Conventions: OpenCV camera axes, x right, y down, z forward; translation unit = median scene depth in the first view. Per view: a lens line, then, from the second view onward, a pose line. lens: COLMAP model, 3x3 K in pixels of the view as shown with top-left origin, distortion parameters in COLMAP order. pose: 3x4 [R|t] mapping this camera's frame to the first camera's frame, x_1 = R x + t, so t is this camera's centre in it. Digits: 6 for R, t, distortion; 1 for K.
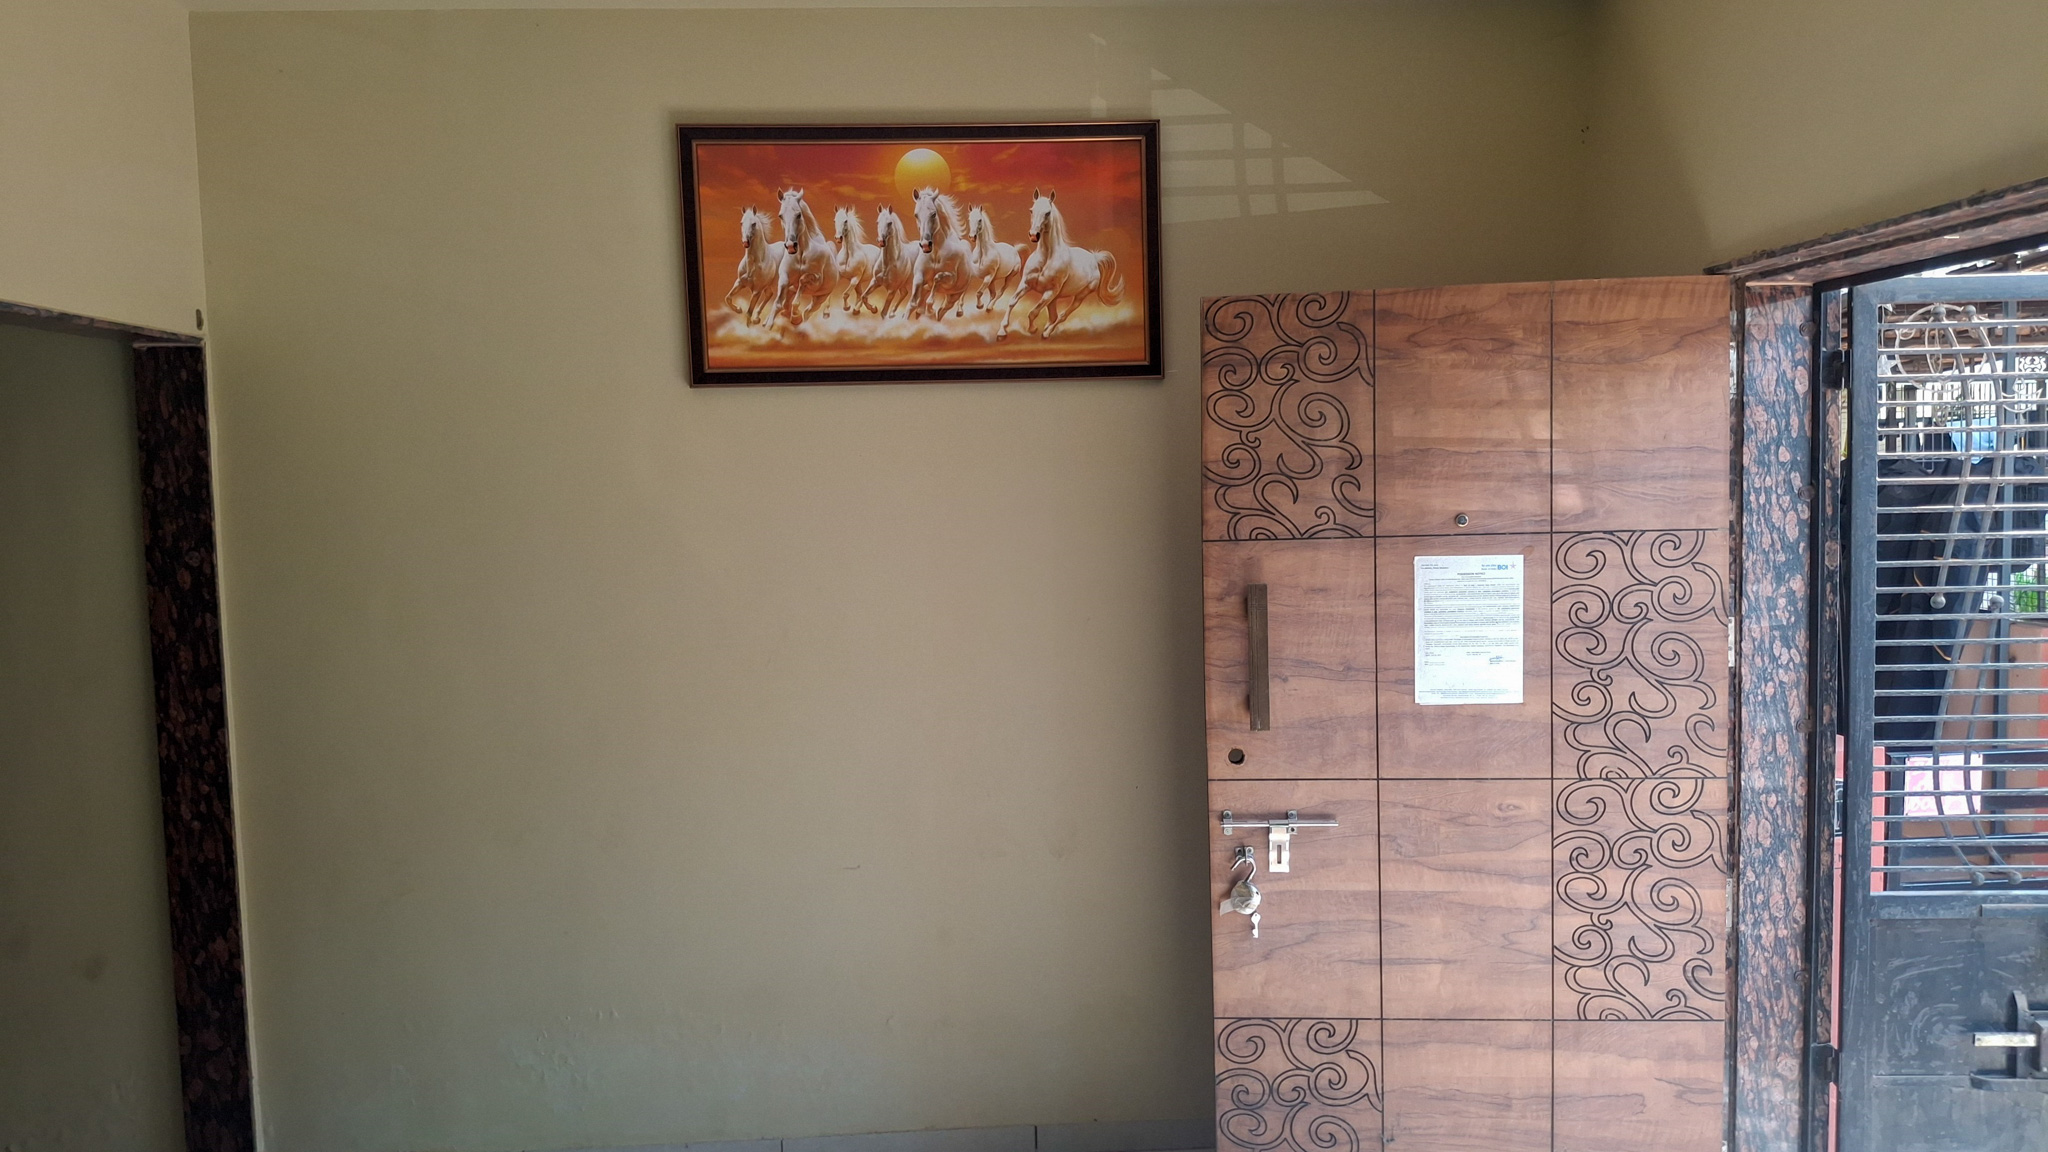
lens RADIAL K [[1552.7, 0, 975.5], [0, 1552.7, 605.9], [0, 0, 1]] dist [0.072954, -0.116970]
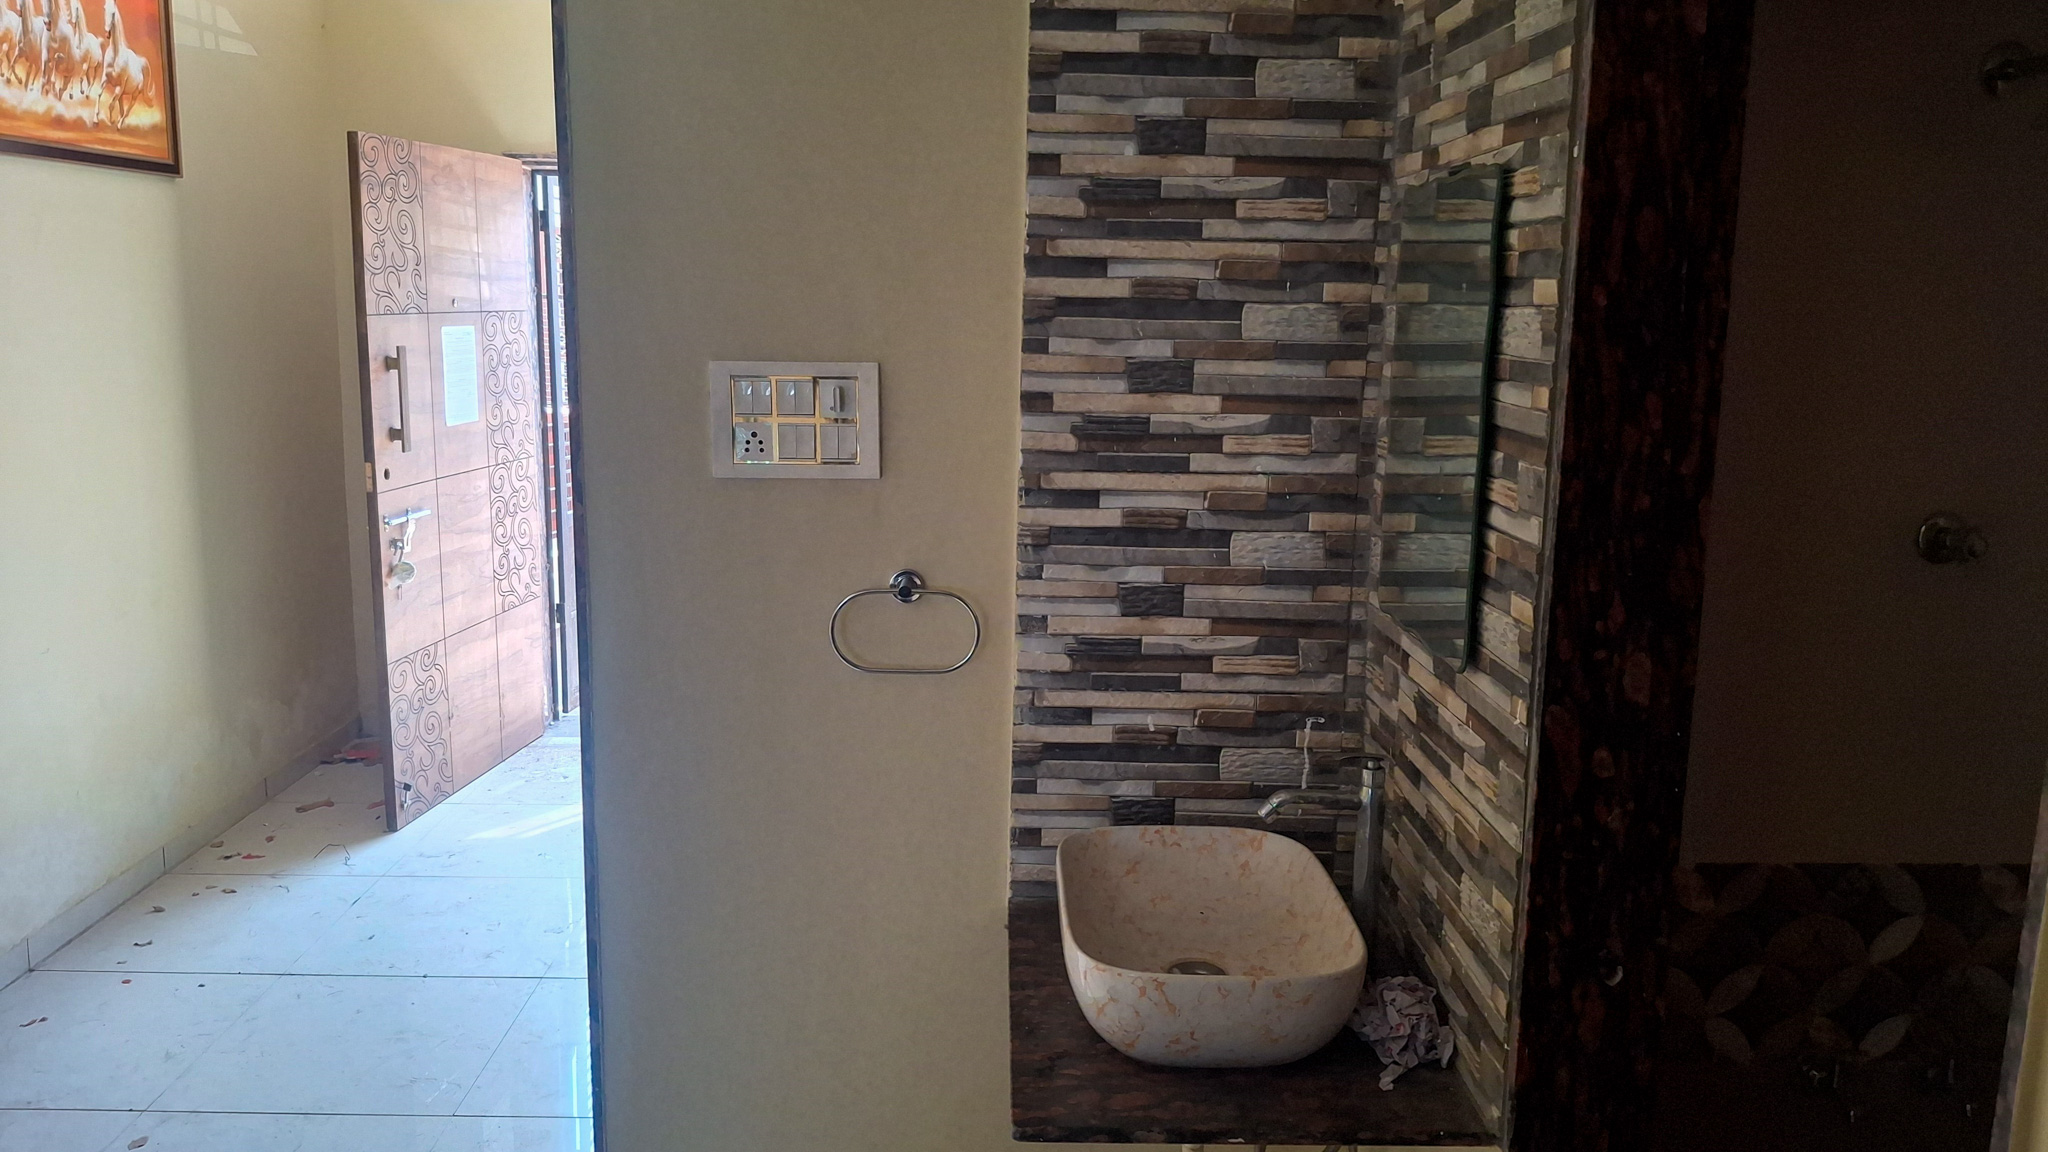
lens RADIAL K [[1552.7, 0, 975.5], [0, 1552.7, 605.9], [0, 0, 1]] dist [0.072954, -0.116970]
pose [[0.050936, -0.172915, 0.983619, -1.069504], [0.069504, 0.983123, 0.169229, 0.011683], [-0.996280, 0.059746, 0.062094, 0.355090]]
